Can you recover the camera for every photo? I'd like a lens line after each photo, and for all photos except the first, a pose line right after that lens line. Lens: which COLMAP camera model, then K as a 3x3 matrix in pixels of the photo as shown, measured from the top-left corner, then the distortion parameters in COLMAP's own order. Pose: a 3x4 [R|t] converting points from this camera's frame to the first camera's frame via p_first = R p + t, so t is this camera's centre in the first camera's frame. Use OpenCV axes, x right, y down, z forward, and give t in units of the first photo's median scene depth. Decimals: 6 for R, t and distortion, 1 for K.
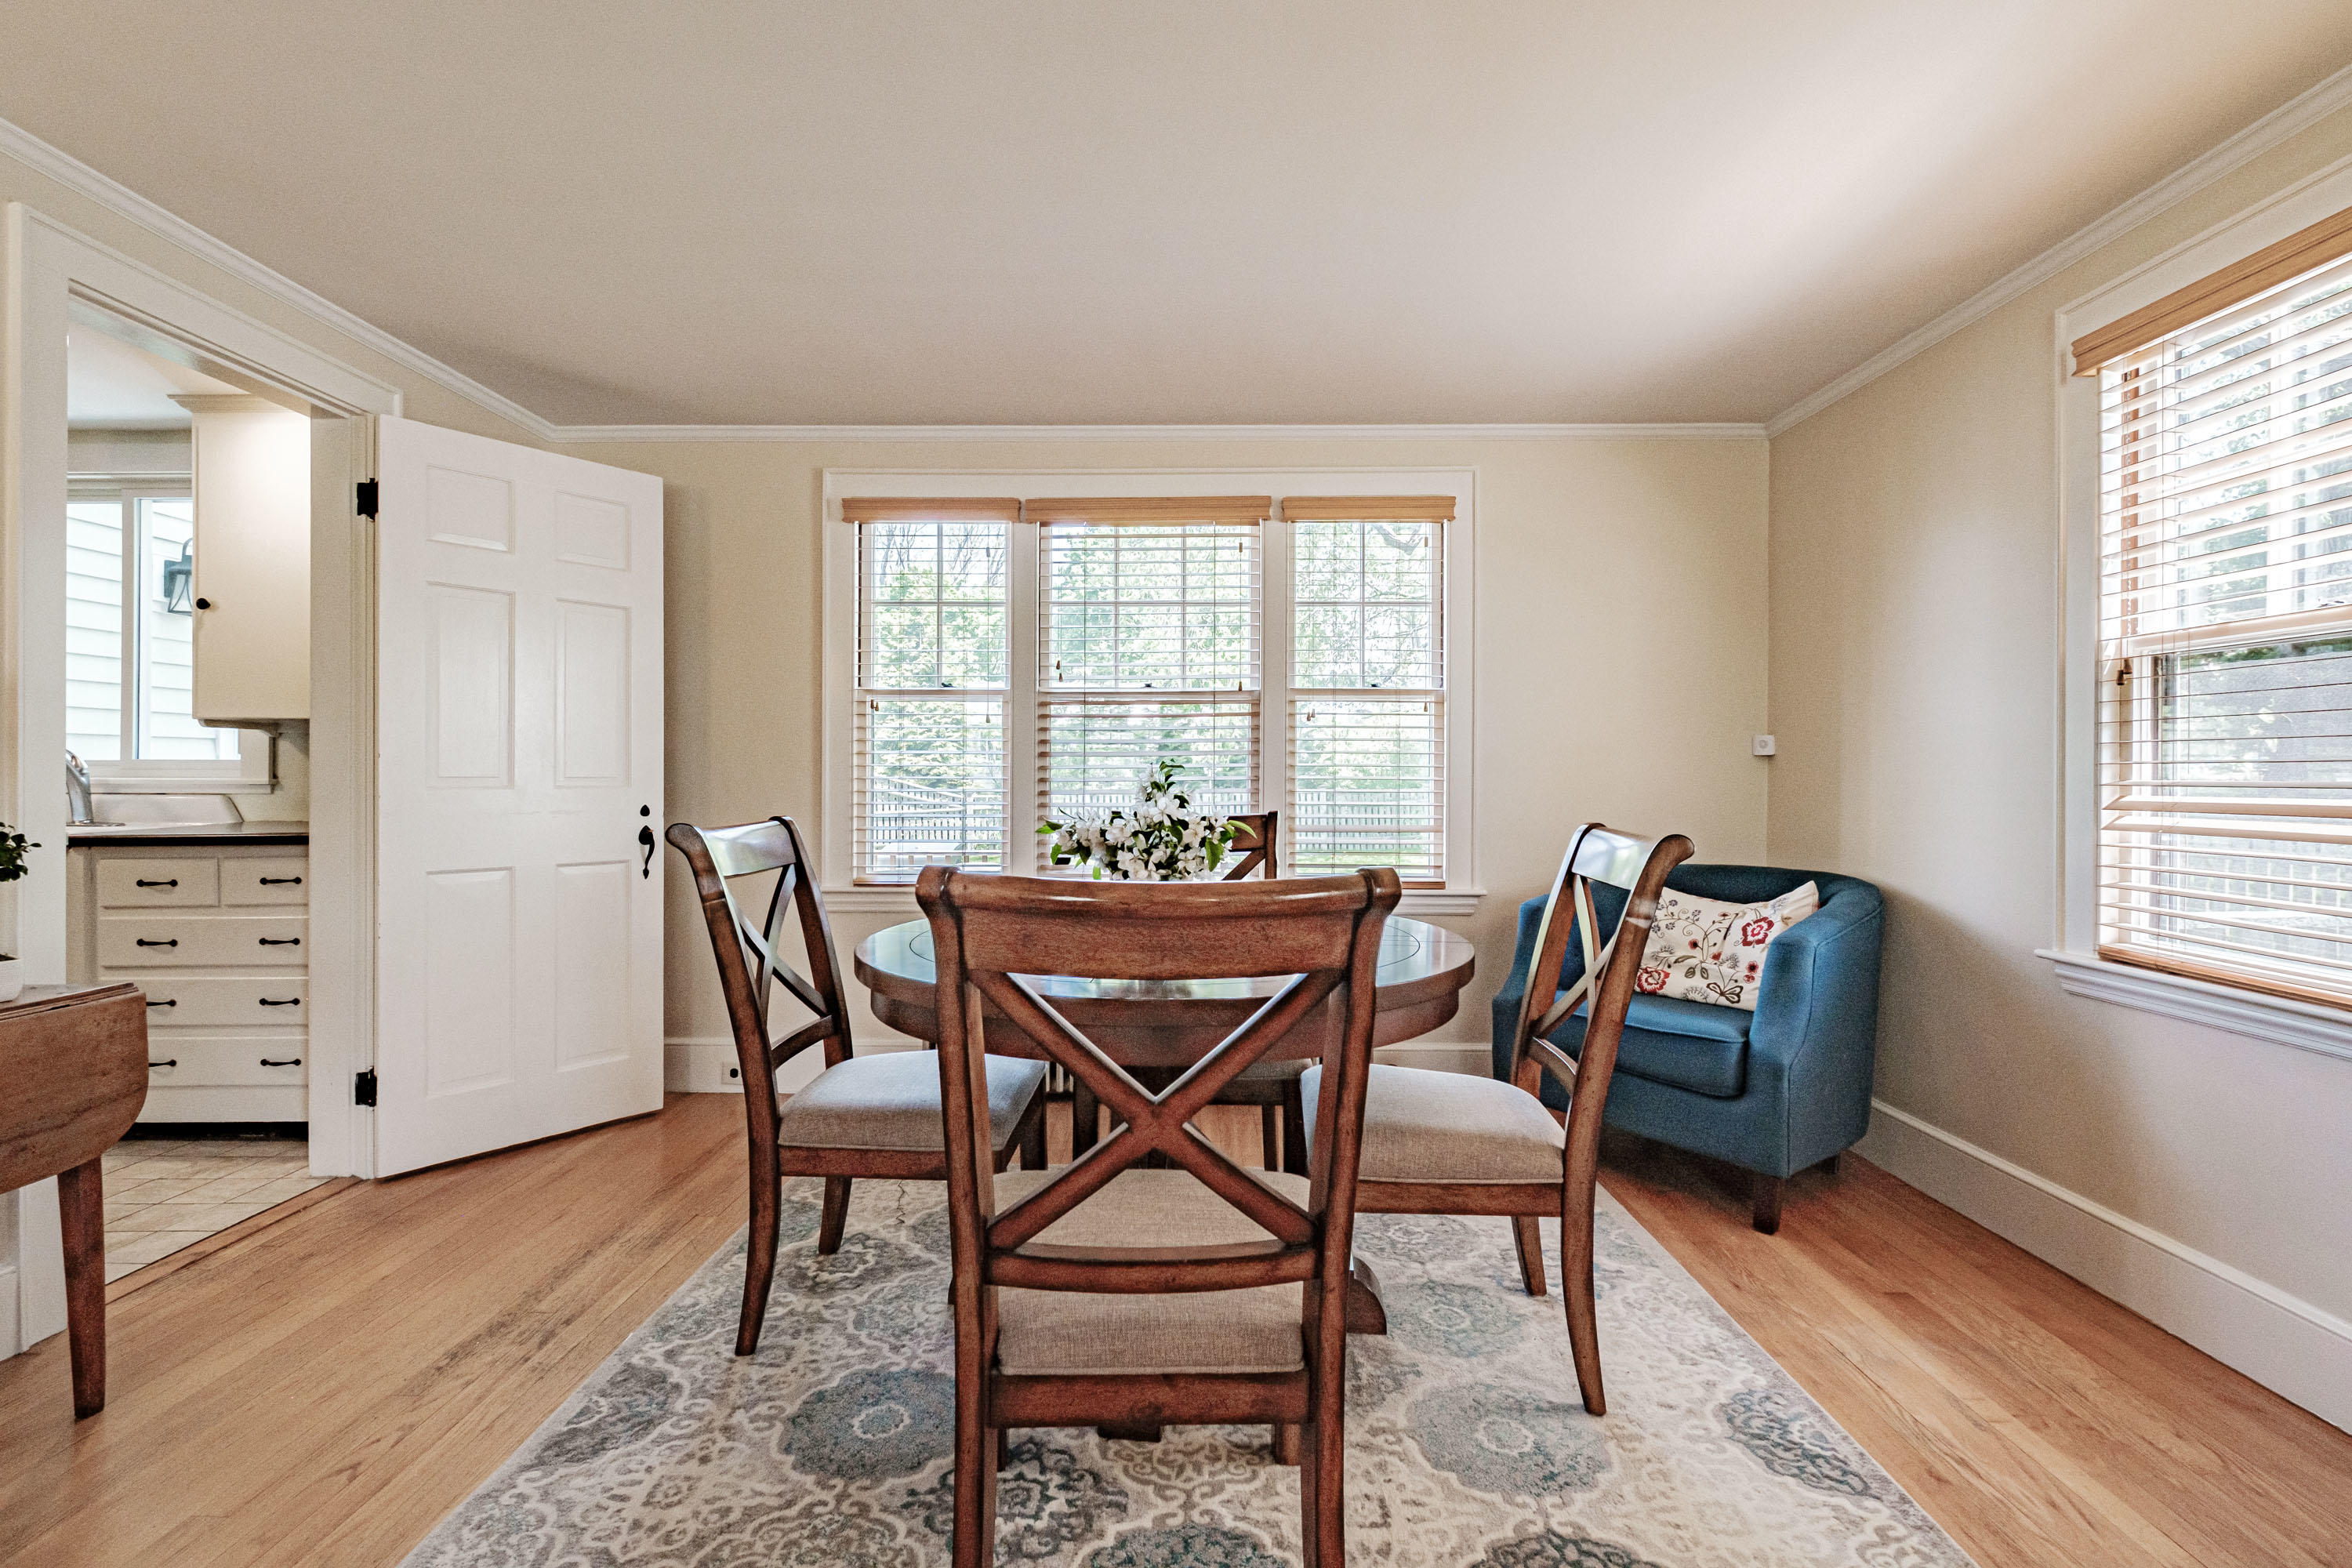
lens RADIAL K [[1068.1, 0, 1176.3], [0, 1068.1, 780.2], [0, 0, 1]] dist [-0.000162, 0.000274]
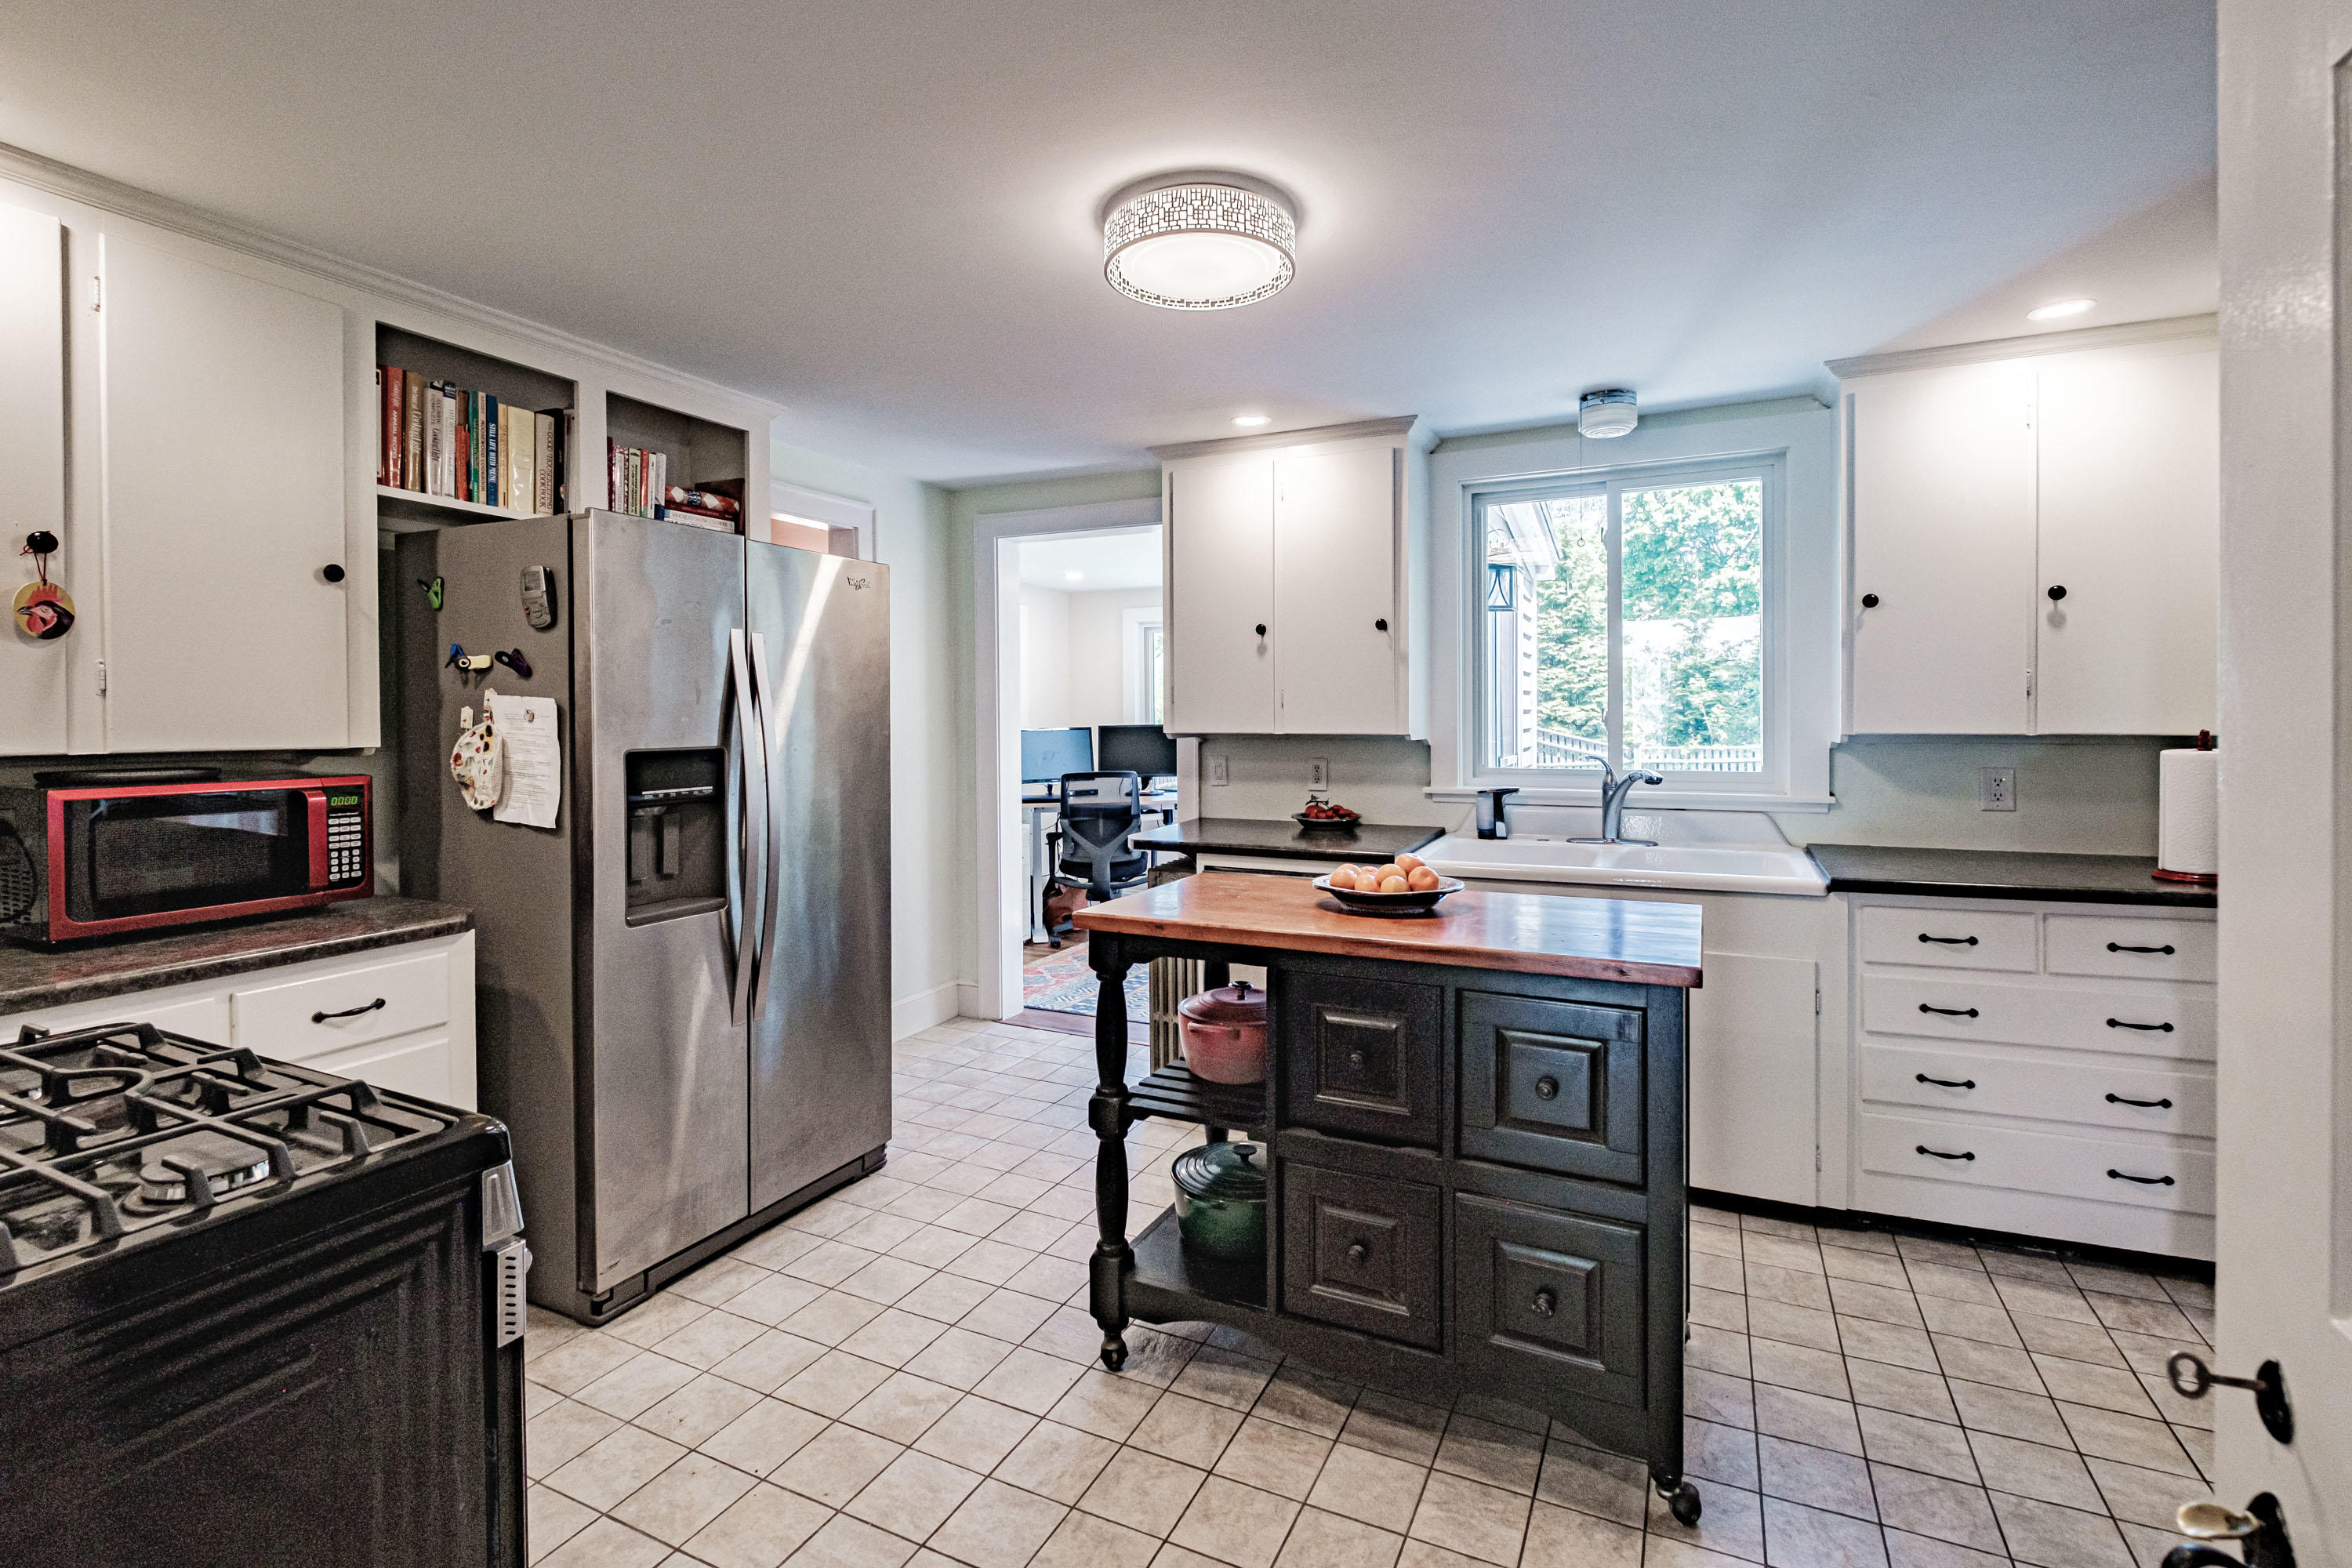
lens RADIAL K [[1068.1, 0, 1222.4], [0, 1068.1, 728.5], [0, 0, 1]] dist [-0.000162, 0.000274]
pose [[0.926162, -0.006749, -0.377064, -1.136827], [0.009833, 0.999932, 0.006255, -0.077927], [0.376997, -0.009501, 0.926166, 0.012142]]
